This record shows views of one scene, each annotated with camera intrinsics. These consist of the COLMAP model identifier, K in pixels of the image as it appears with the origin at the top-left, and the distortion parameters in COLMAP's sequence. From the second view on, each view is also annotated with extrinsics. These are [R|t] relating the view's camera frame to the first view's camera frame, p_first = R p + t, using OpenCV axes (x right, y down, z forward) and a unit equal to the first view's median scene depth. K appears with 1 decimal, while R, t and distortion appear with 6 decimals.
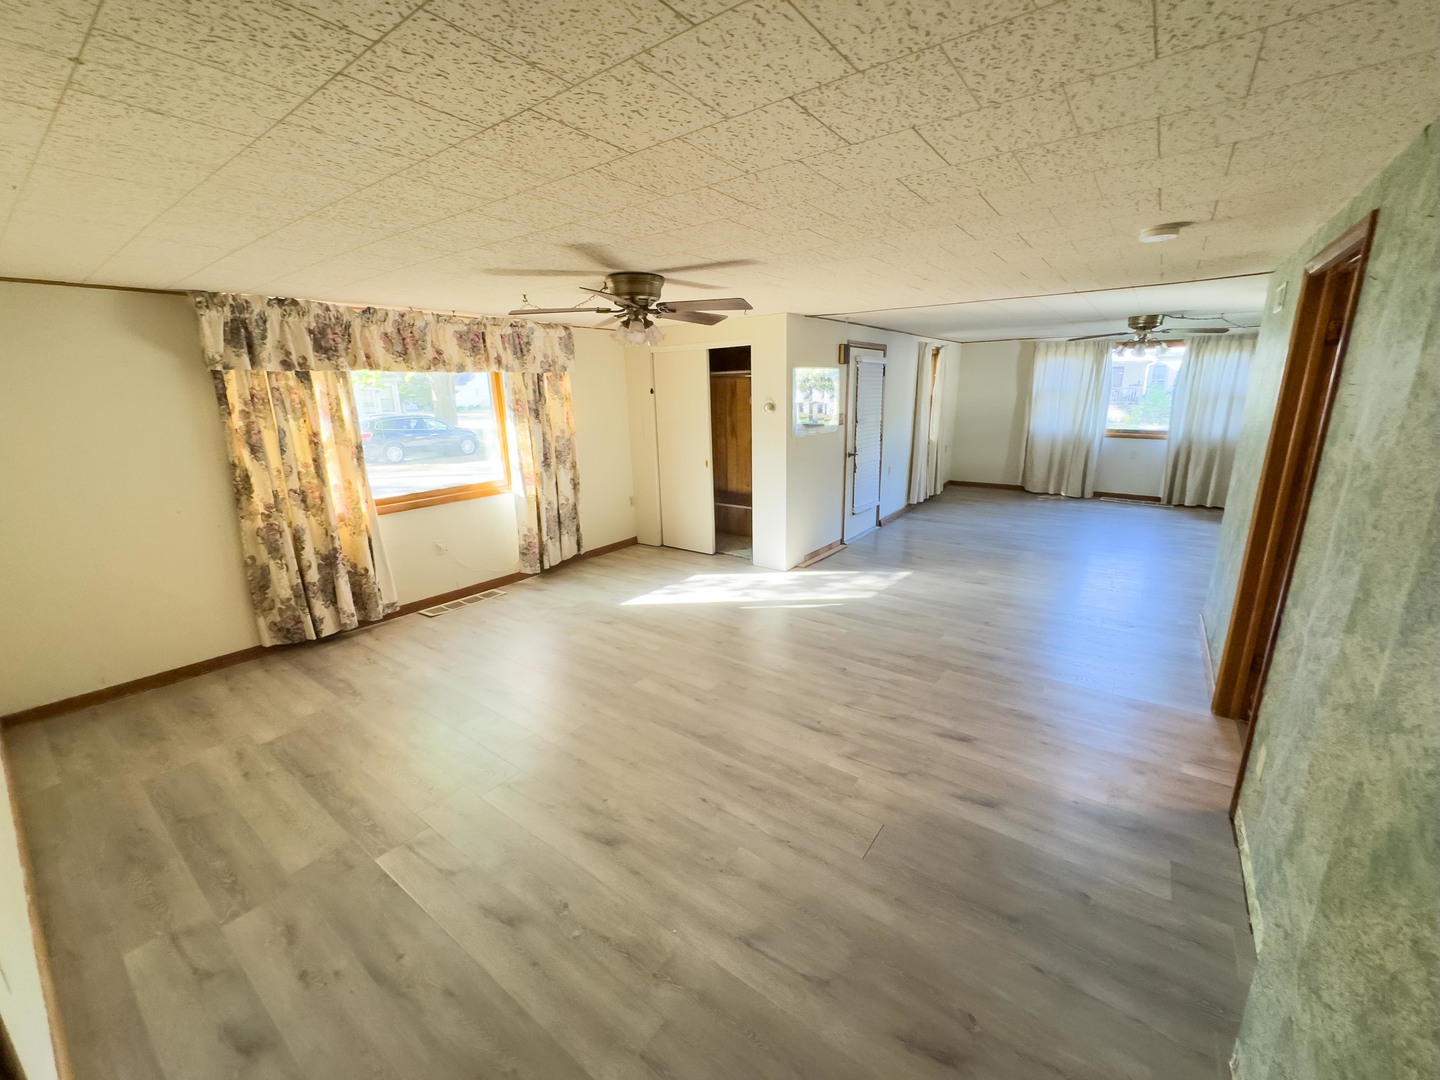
lens RADIAL K [[575.2, 0, 718.1], [0, 575.2, 537.5], [0, 0, 1]] dist [-0.000606, -0.000249]
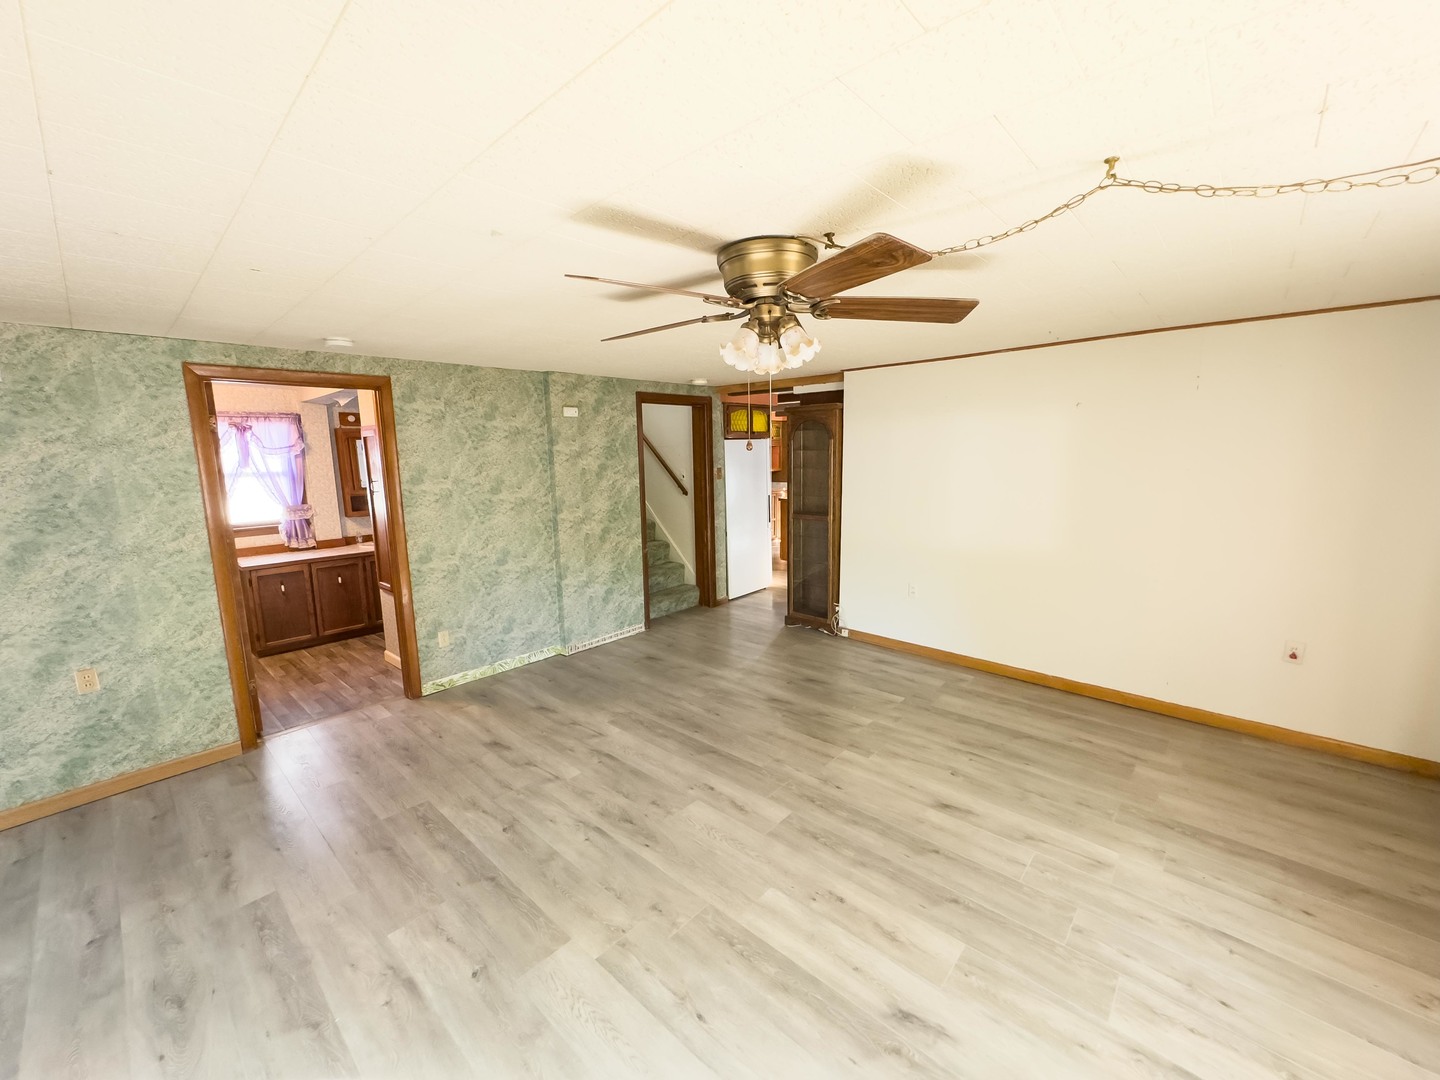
lens RADIAL K [[575.2, 0, 720.1], [0, 575.2, 537.7], [0, 0, 1]] dist [-0.000606, -0.000249]
pose [[-0.994172, 0.023491, 0.105216, -0.144195], [0.063198, 0.917680, 0.392261, -0.401778], [-0.087340, 0.396625, -0.913816, 1.579399]]
